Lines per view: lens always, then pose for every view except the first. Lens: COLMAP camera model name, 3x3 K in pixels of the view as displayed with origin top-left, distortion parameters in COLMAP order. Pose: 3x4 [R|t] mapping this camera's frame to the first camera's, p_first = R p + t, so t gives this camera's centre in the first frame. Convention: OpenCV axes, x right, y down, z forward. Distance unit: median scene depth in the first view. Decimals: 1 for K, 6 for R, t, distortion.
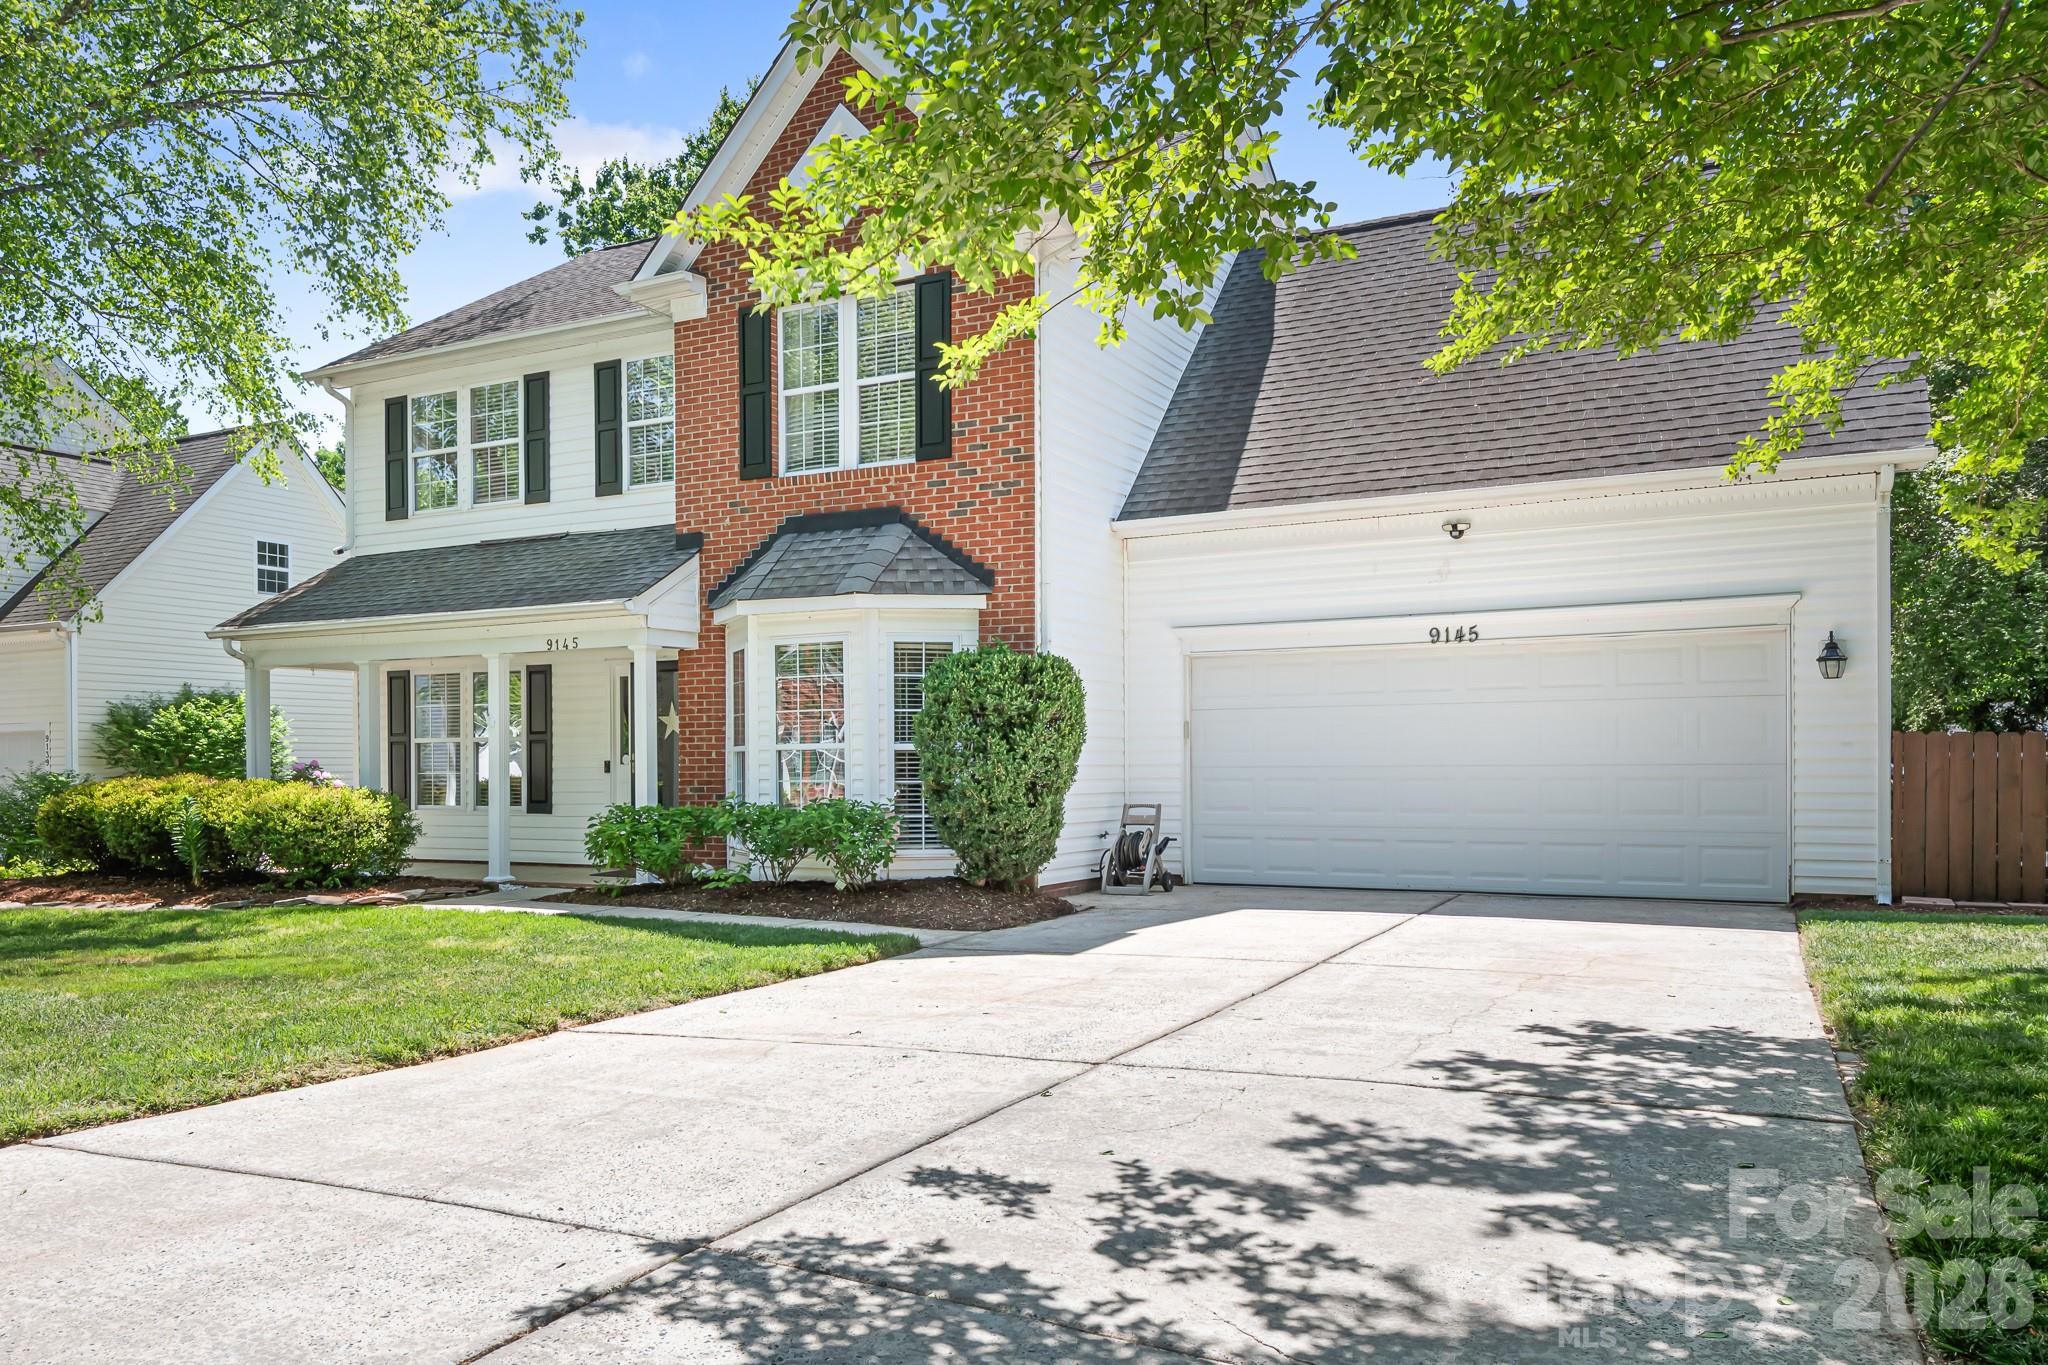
lens RADIAL K [[1536.1, 0, 958.1], [0, 1536.1, 740.0], [0, 0, 1]] dist [0.006391, 0.001792]
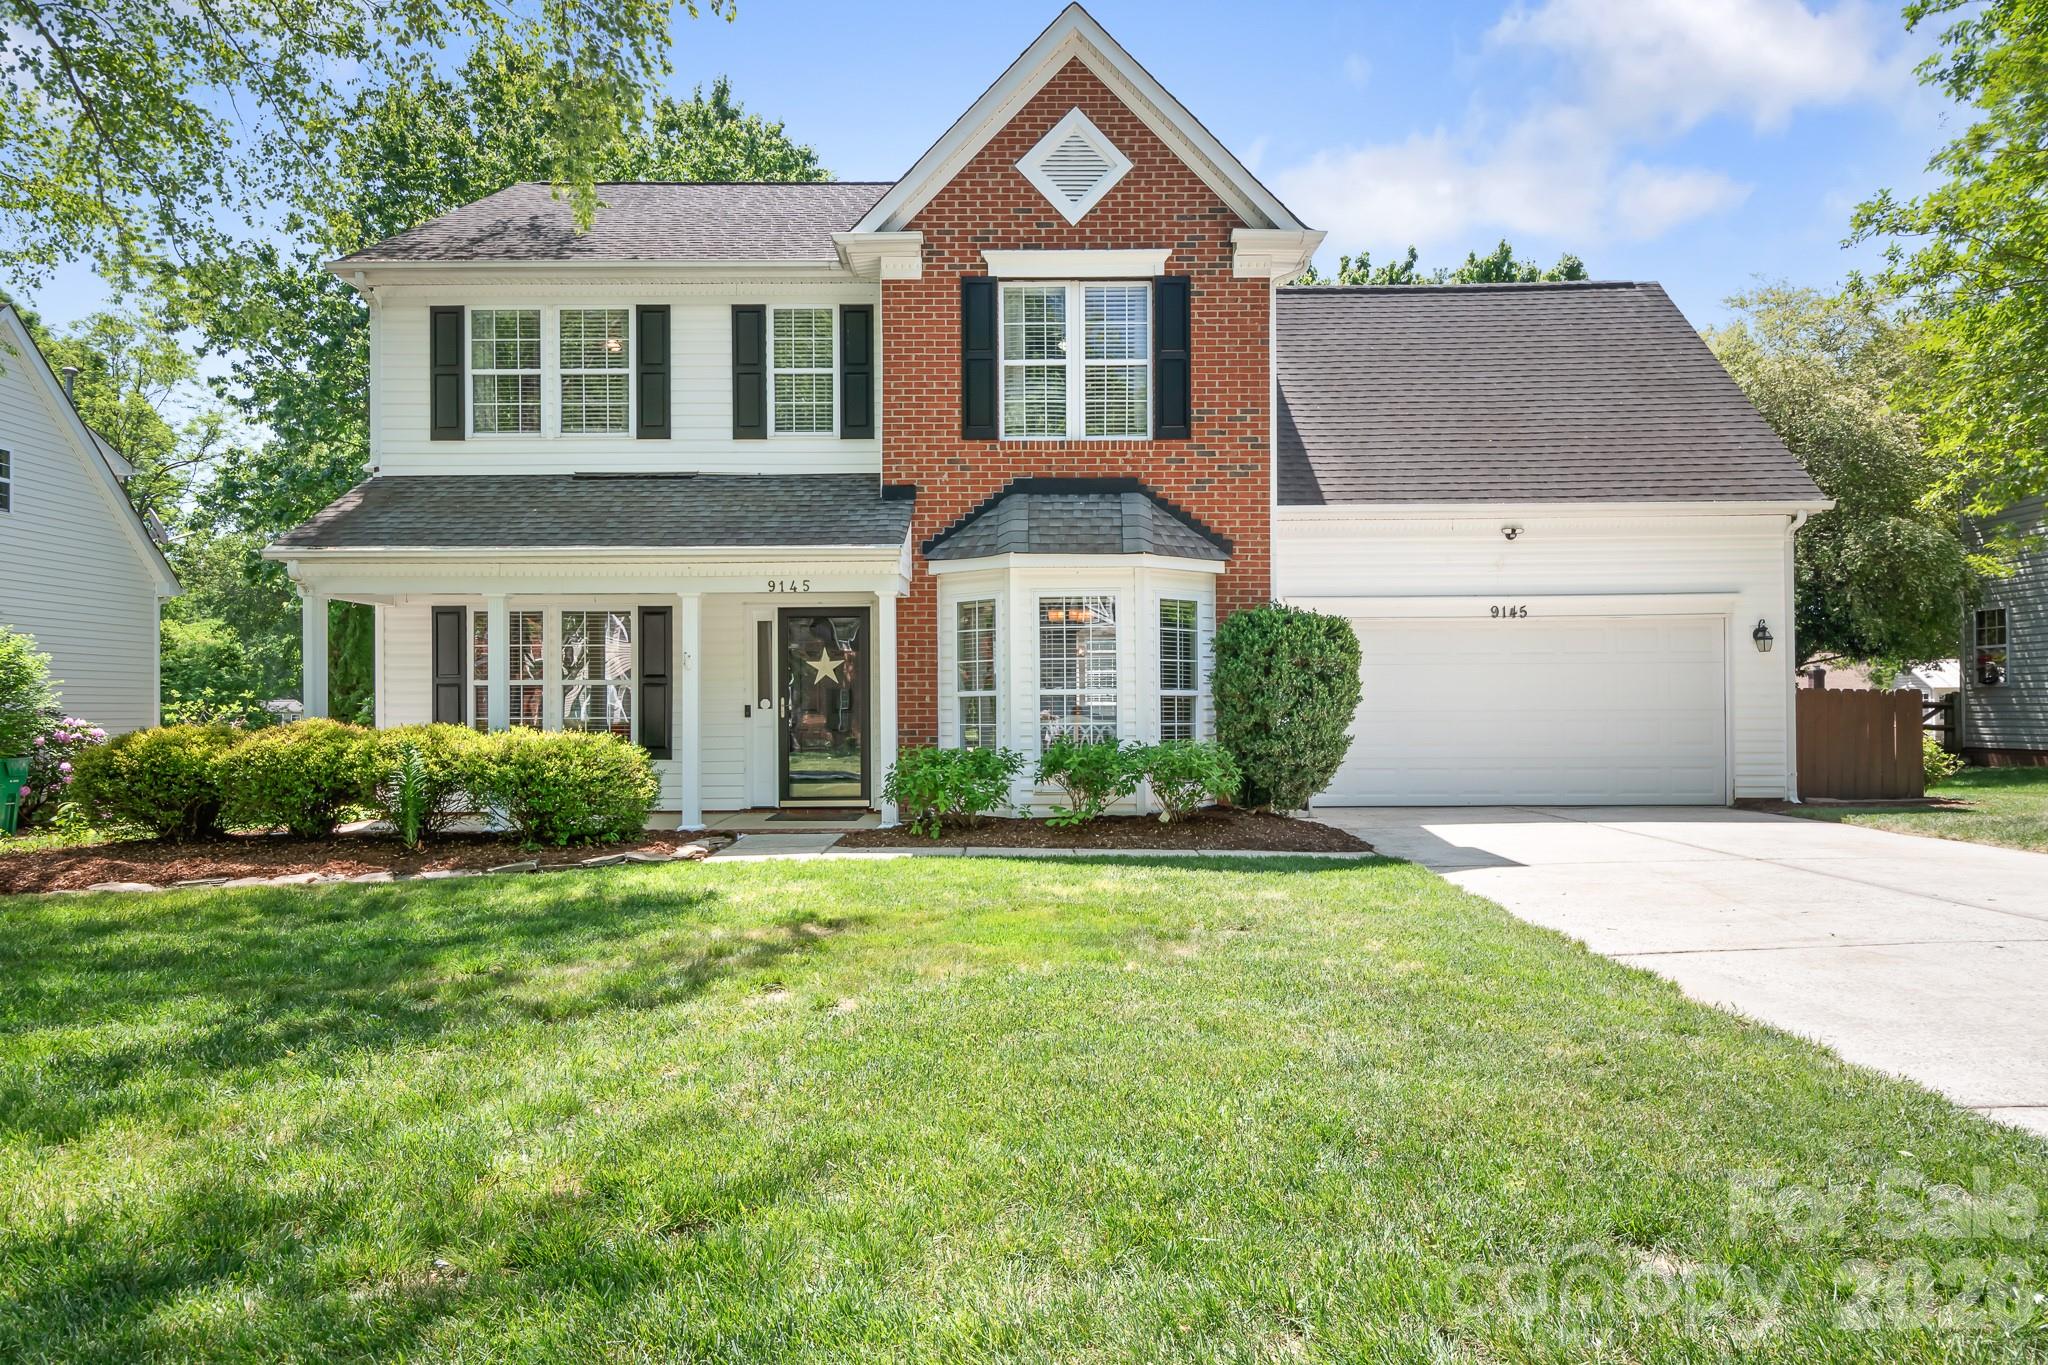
lens RADIAL K [[1279.0, 0, 1024.0], [0, 1279.0, 682.5], [0, 0, 1]] dist [0.010110, 0.003294]
pose [[0.879317, 0.013168, 0.476055, -0.536609], [-0.007941, 0.999884, -0.012991, 0.009507], [-0.476170, 0.007643, 0.879320, 0.214256]]
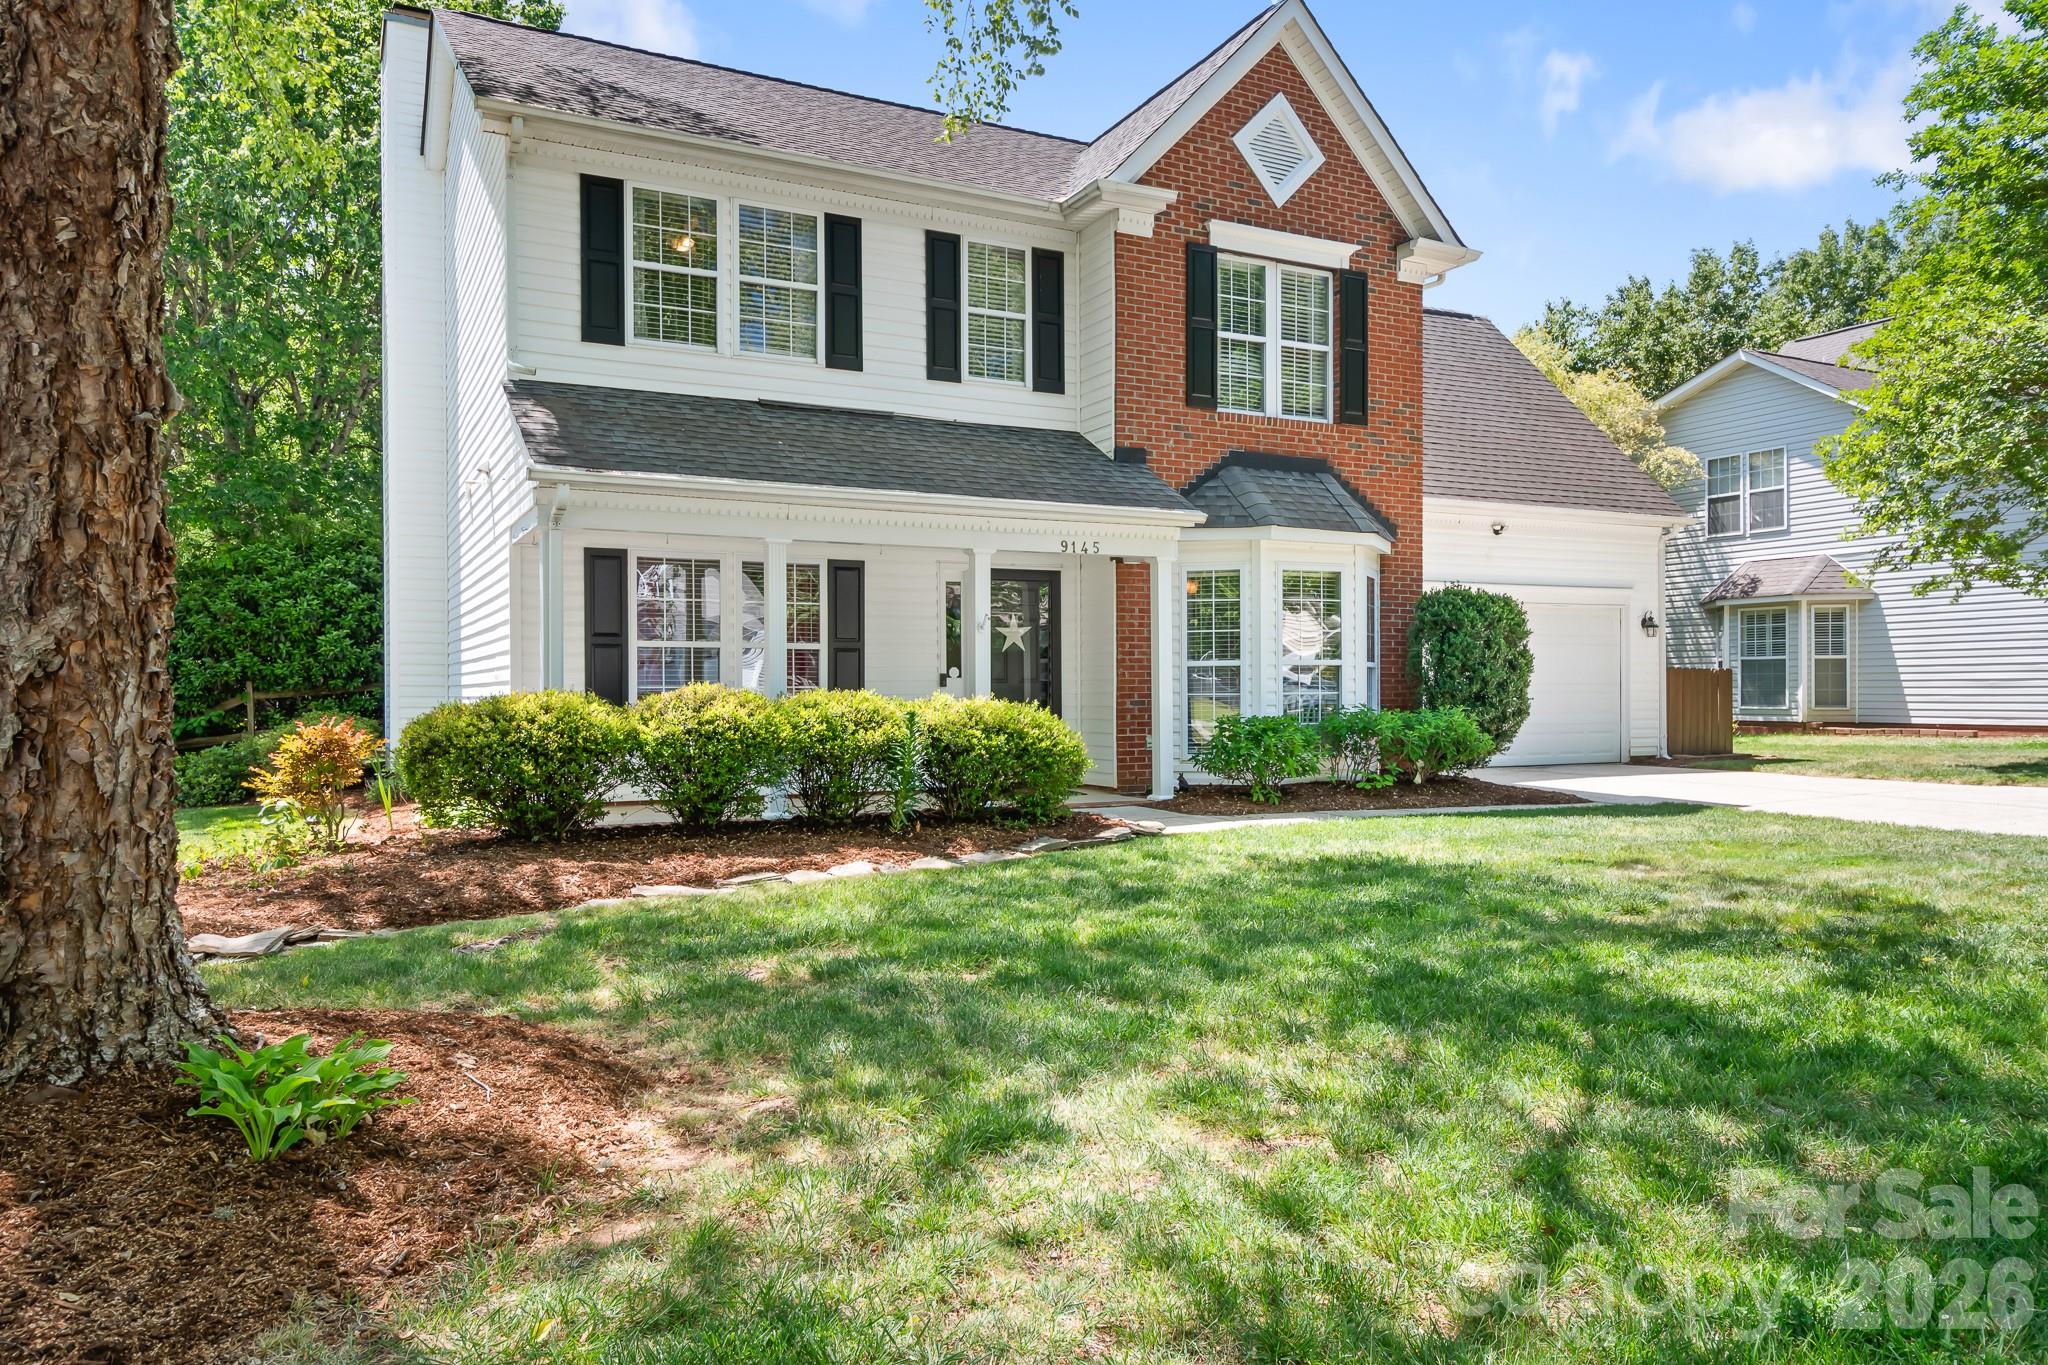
lens RADIAL K [[1387.1, 0, 1024.0], [0, 1387.1, 682.5], [0, 0, 1]] dist [0.004730, -0.001964]
pose [[0.562534, 0.010403, 0.826708, -1.012869], [-0.012666, 0.999912, -0.003964, 0.024854], [-0.826677, -0.008241, 0.562617, 0.576177]]
